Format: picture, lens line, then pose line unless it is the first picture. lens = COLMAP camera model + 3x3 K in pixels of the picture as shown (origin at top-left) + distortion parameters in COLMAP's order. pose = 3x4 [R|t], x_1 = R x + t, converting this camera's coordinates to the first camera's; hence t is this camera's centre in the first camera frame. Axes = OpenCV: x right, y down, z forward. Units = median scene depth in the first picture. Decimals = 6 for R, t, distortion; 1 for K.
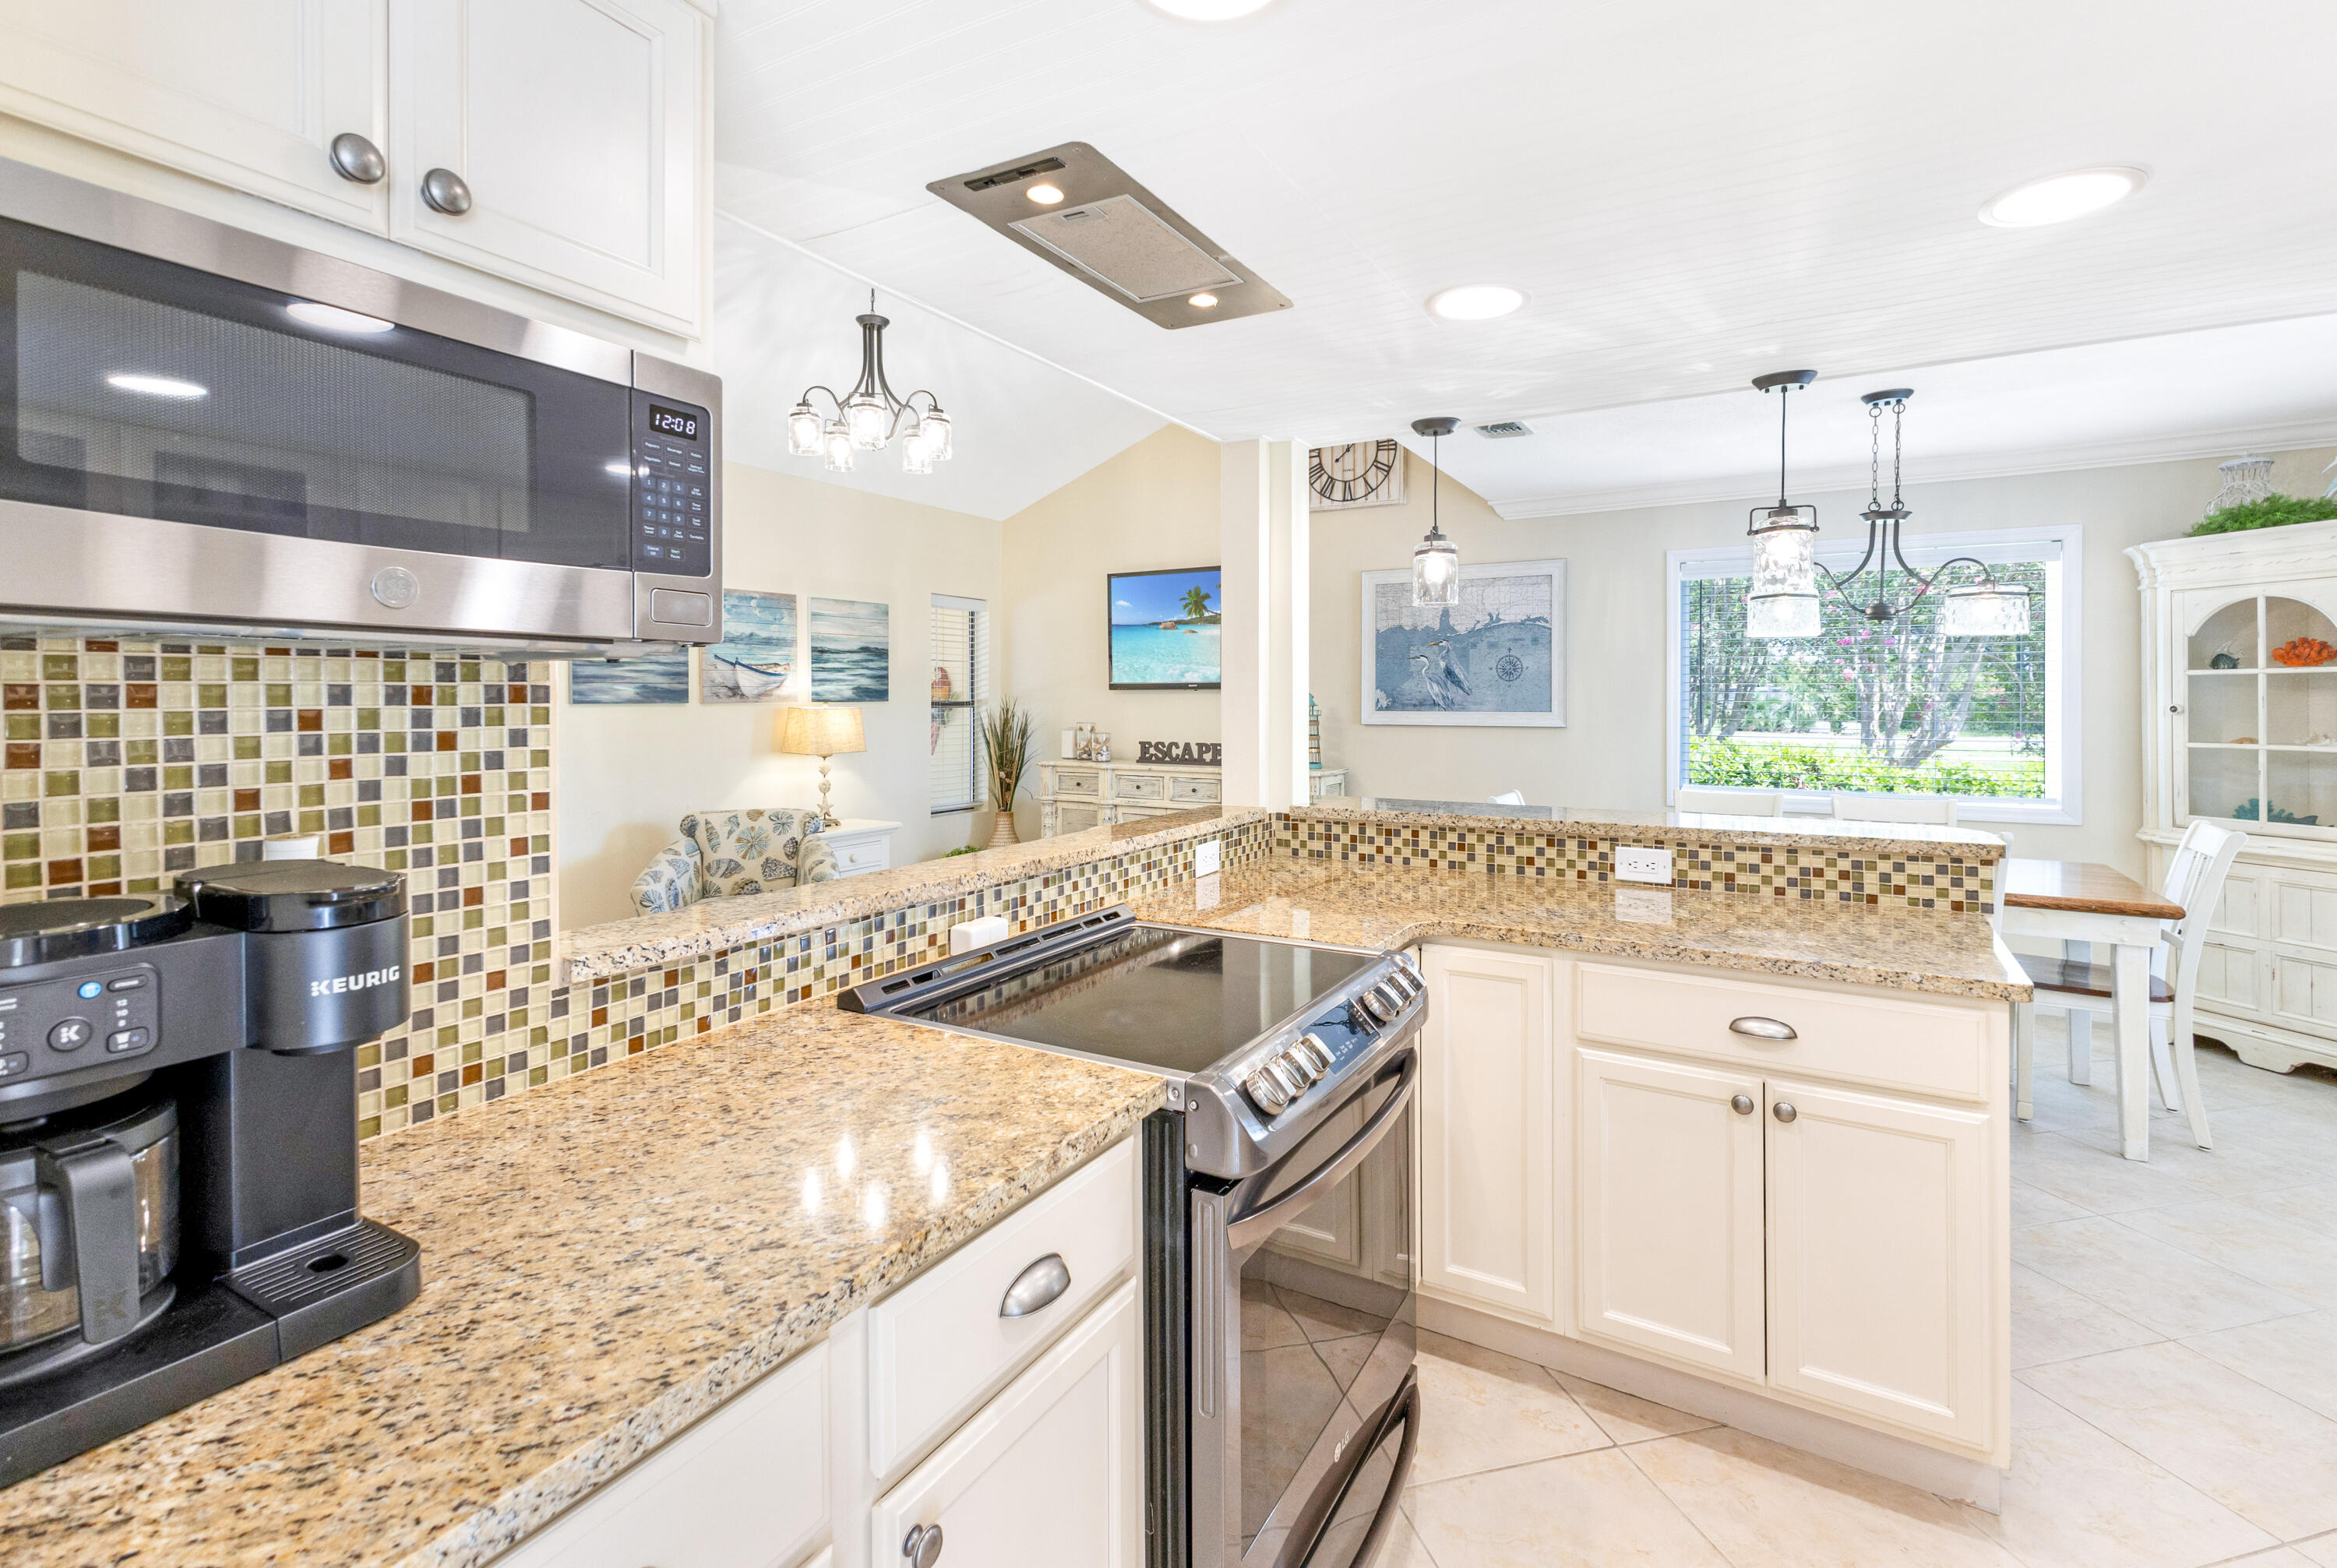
lens RADIAL K [[1047.2, 0, 1147.3], [0, 1047.2, 695.0], [0, 0, 1]] dist [0.014027, -0.002264]
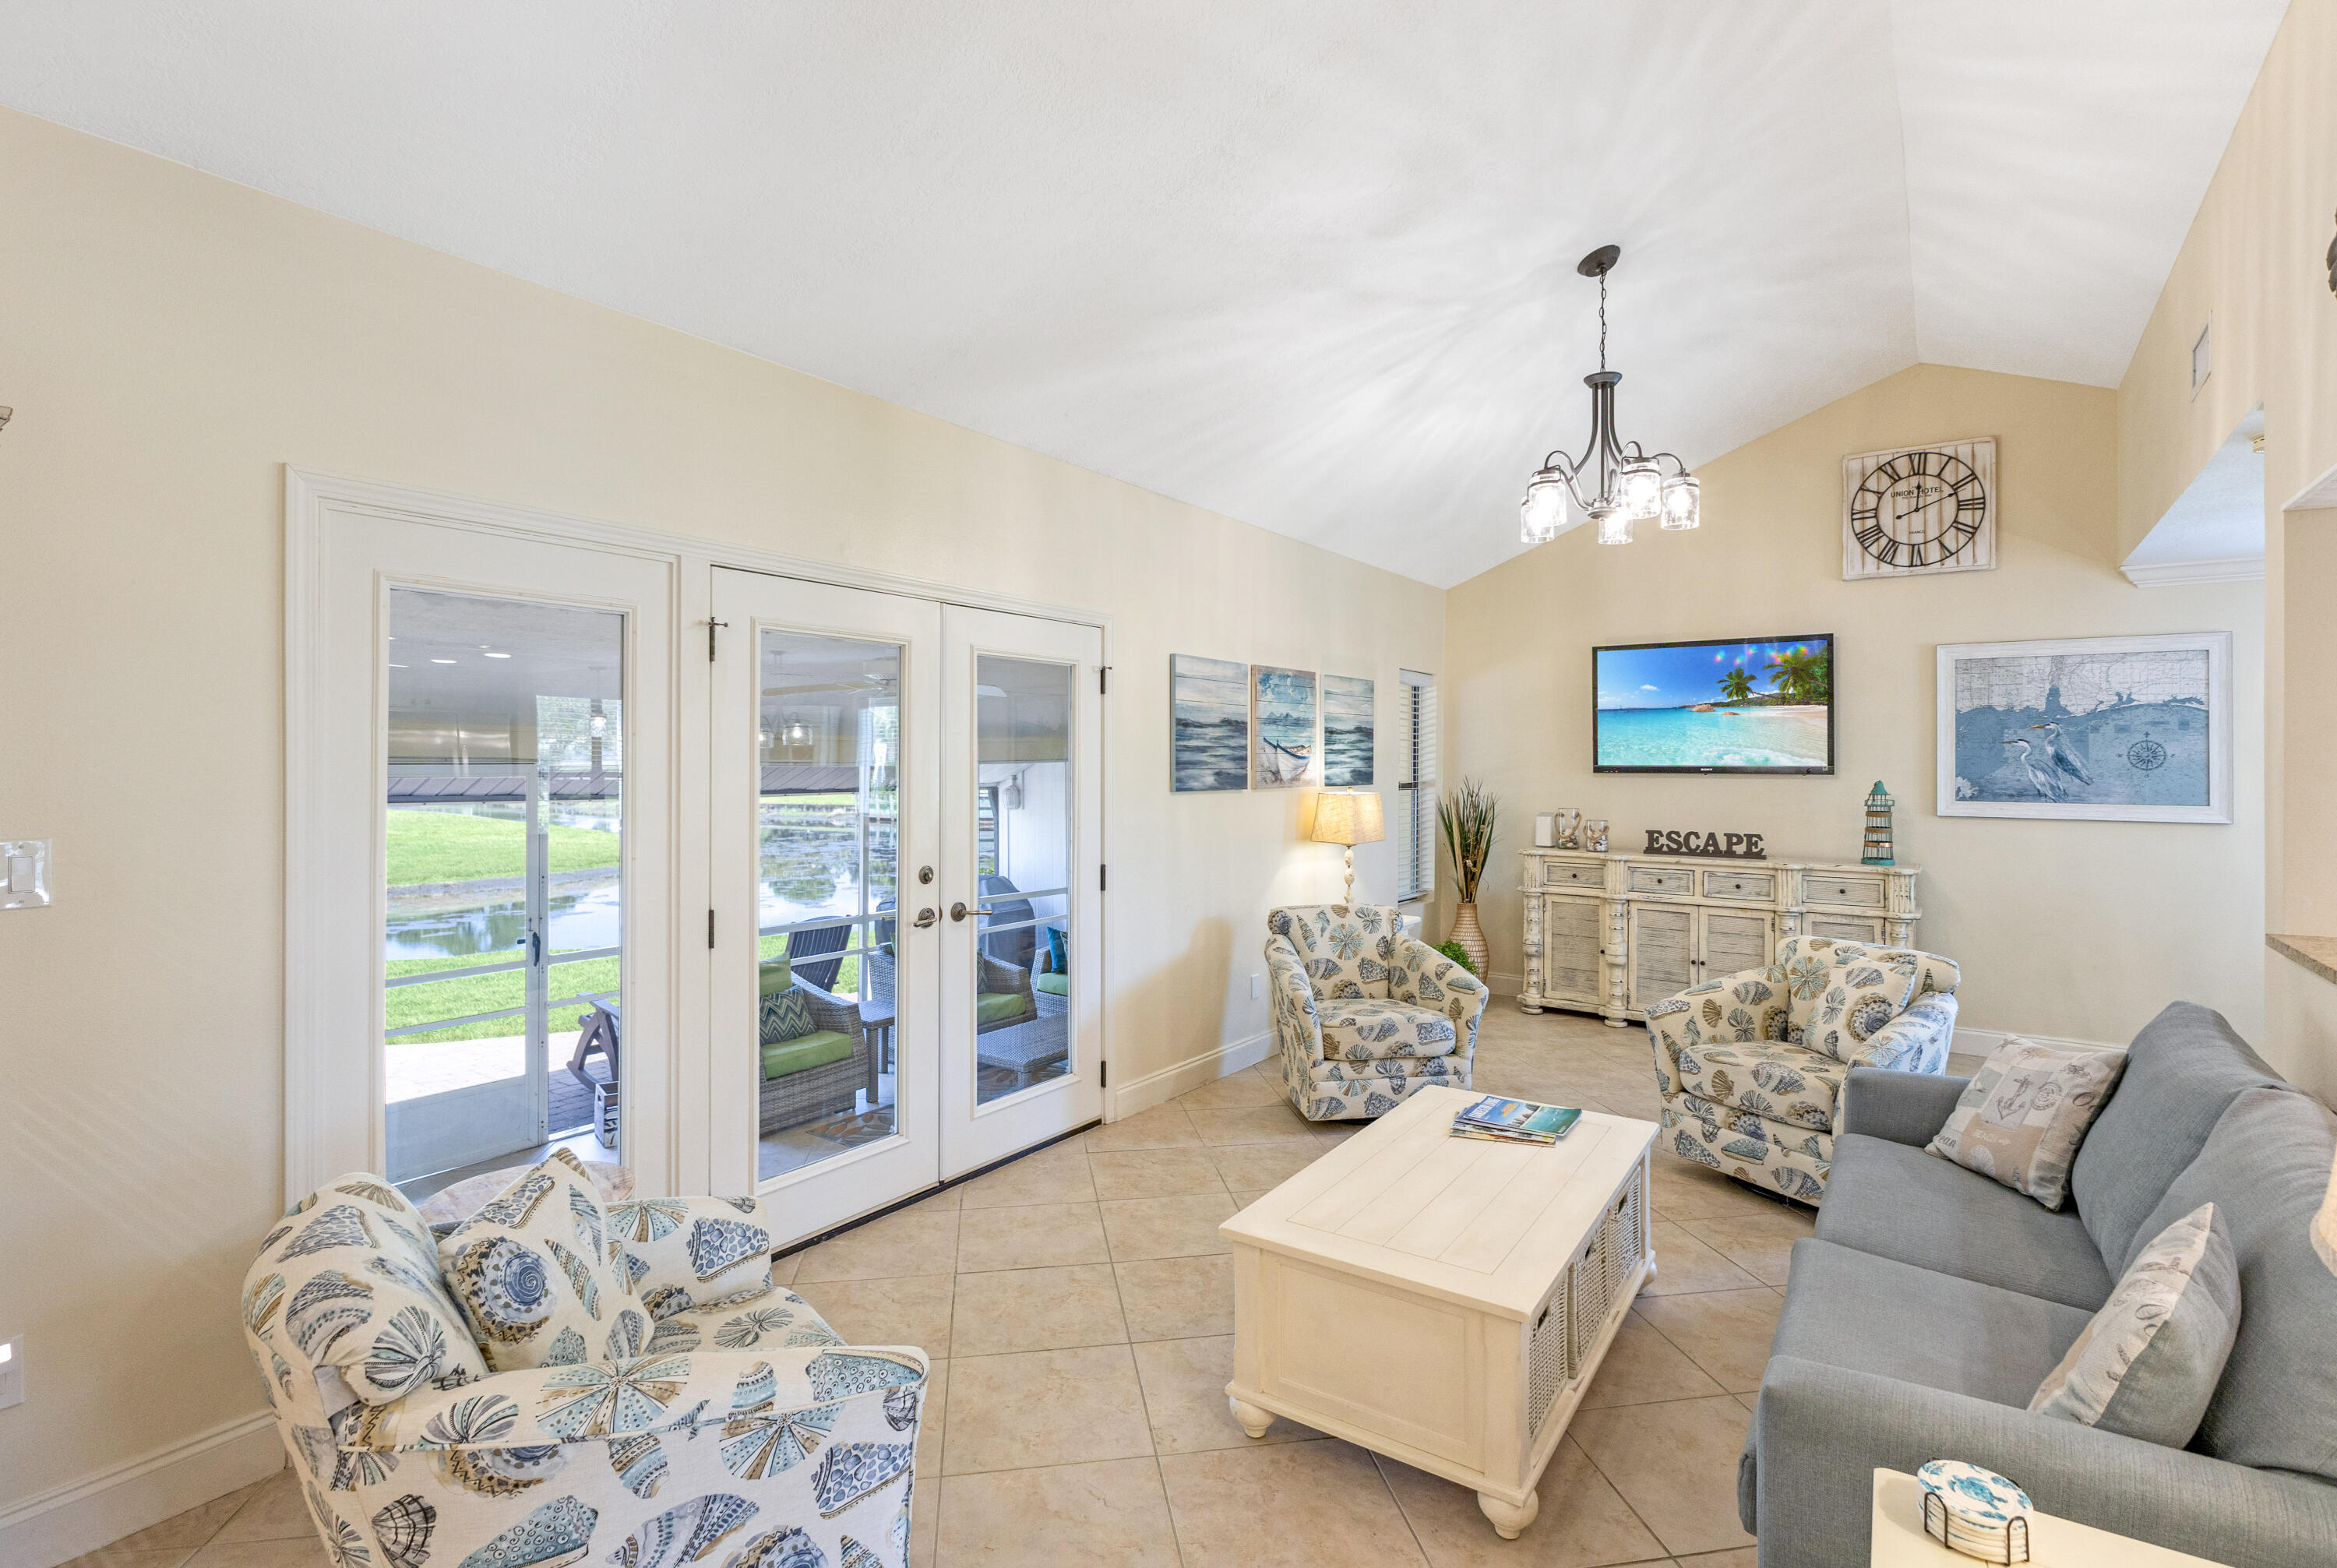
lens RADIAL K [[1096.5, 0, 1213.1], [0, 1096.5, 752.8], [0, 0, 1]] dist [0.001560, 0.000596]
pose [[0.996722, 0.005454, -0.080718, -0.389329], [-0.006079, 0.999953, -0.007496, -0.017391], [0.080673, 0.007962, 0.996709, 0.019549]]
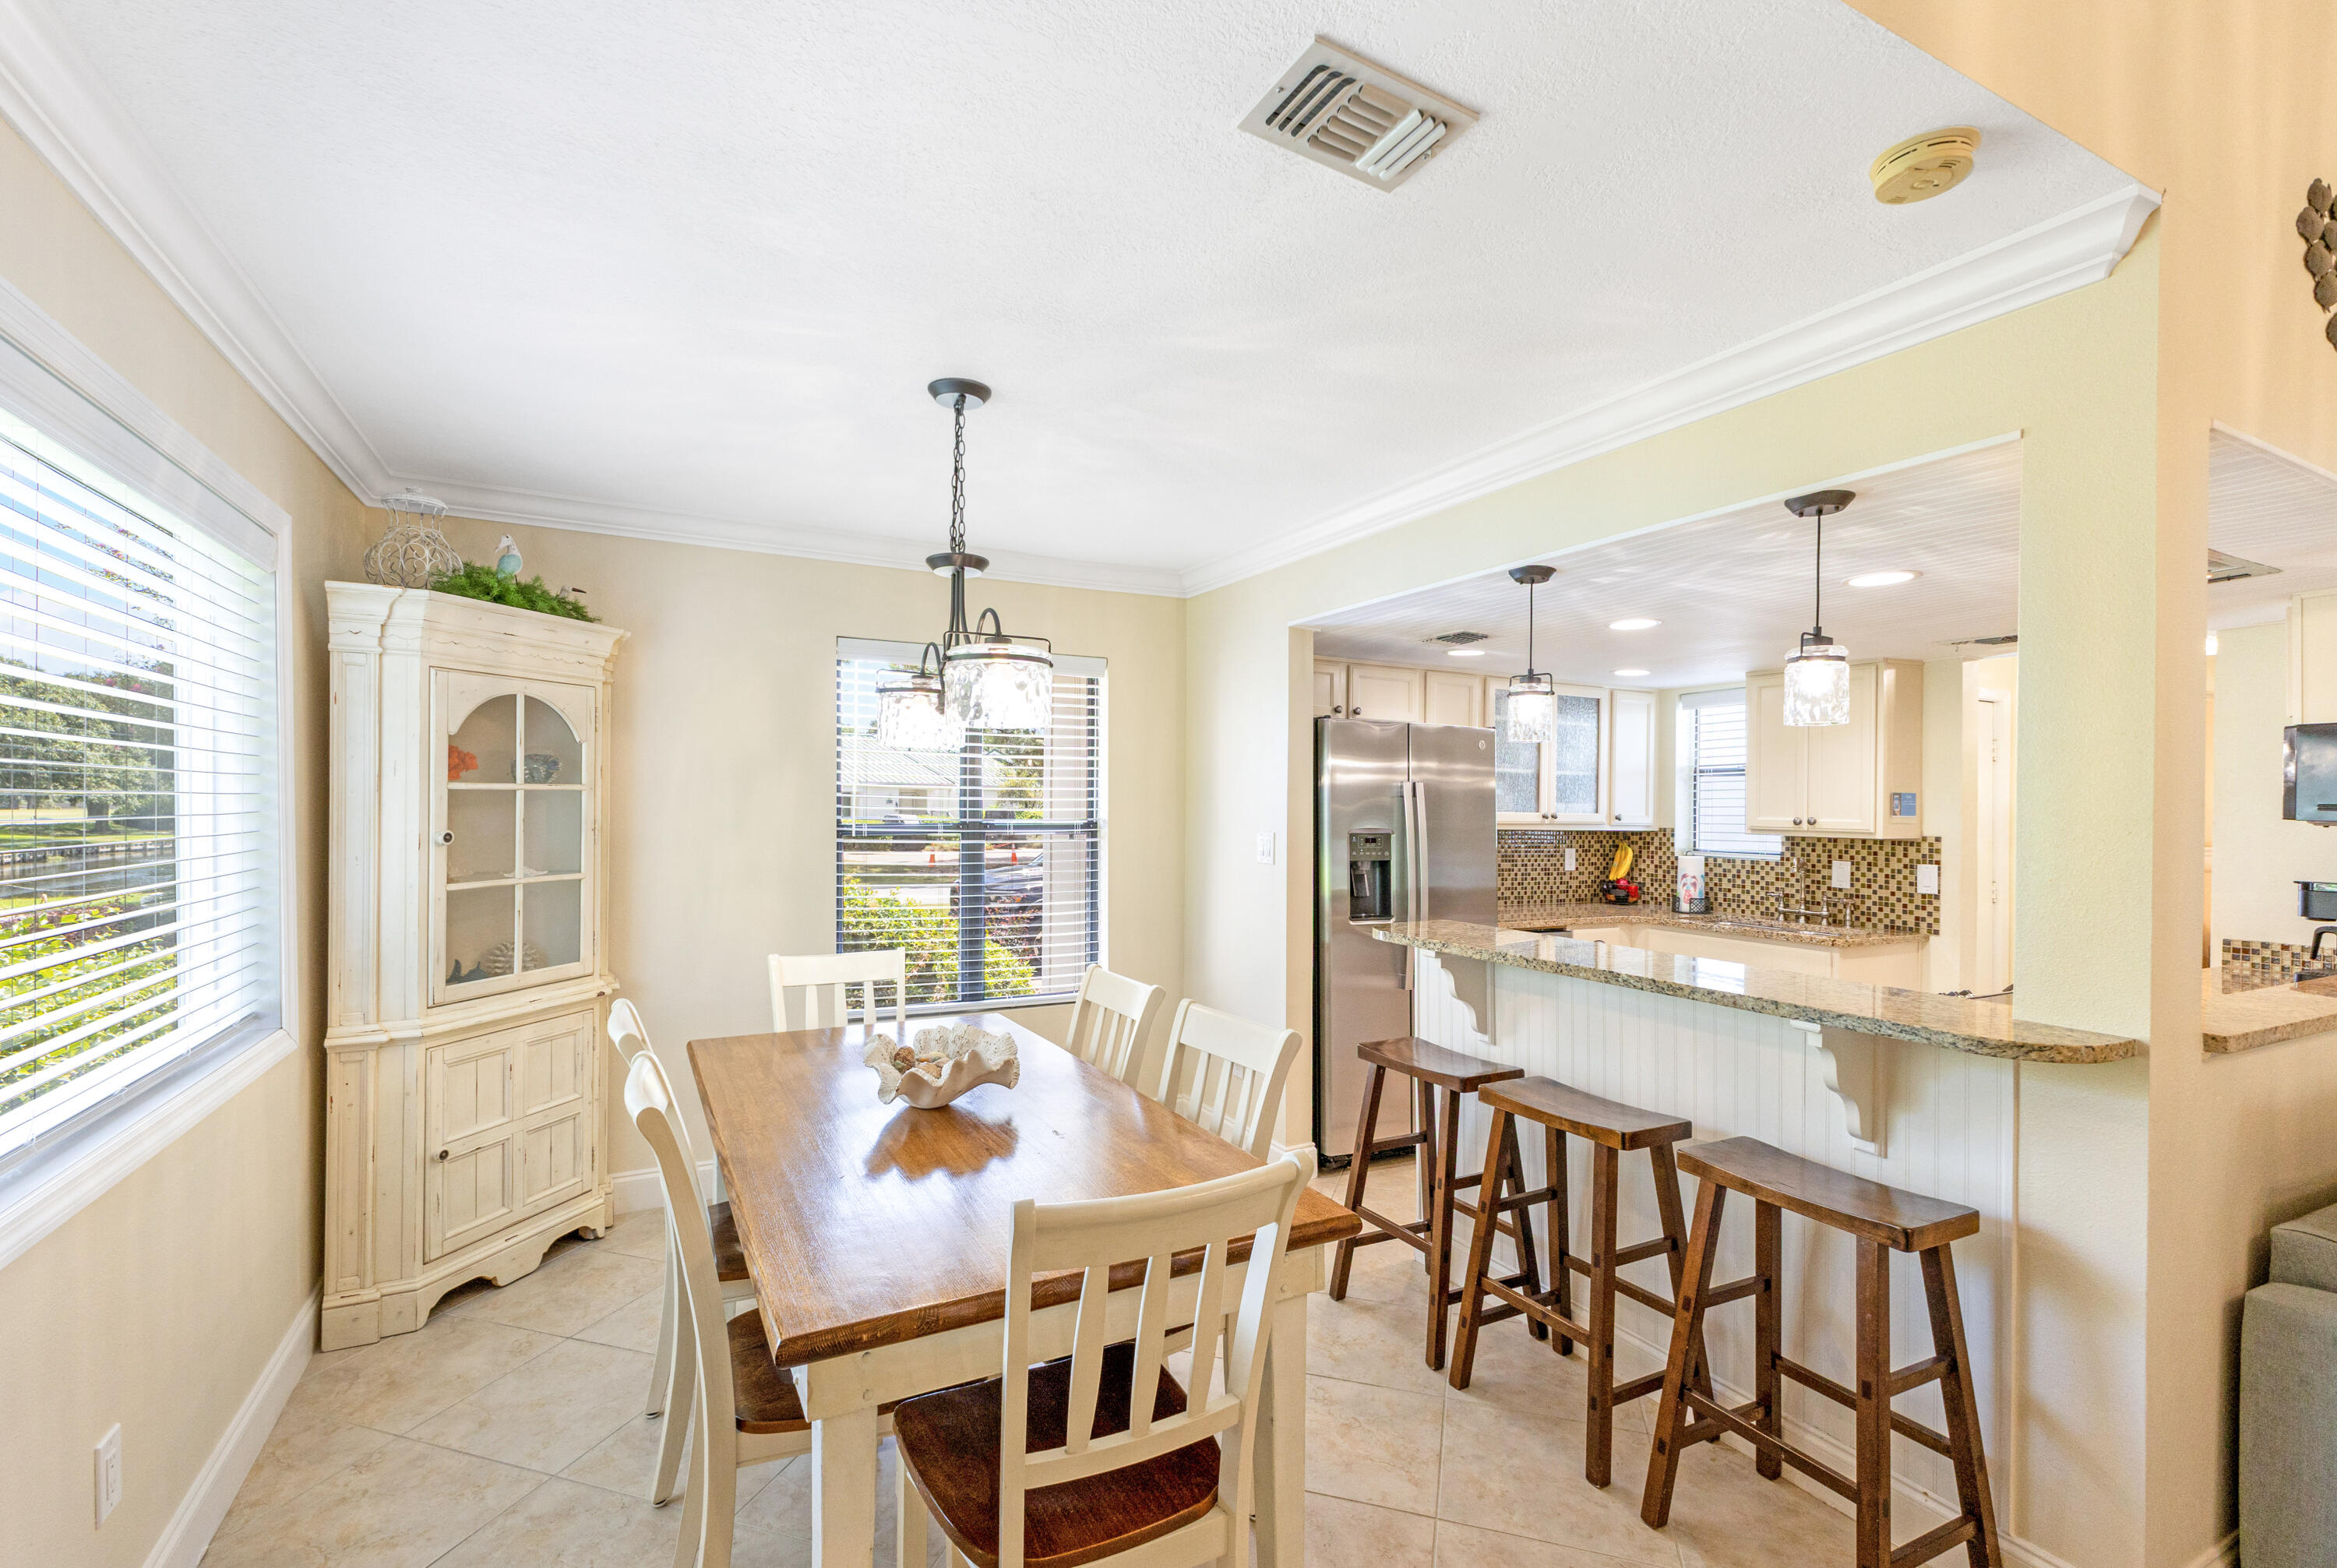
lens RADIAL K [[1047.2, 0, 1187.2], [0, 1047.2, 801.2], [0, 0, 1]] dist [0.014027, -0.002264]
pose [[-0.867270, -0.012060, 0.497692, 0.153077], [-0.011911, 0.999923, 0.003473, -0.014483], [-0.497696, -0.002916, -0.867347, 1.031832]]
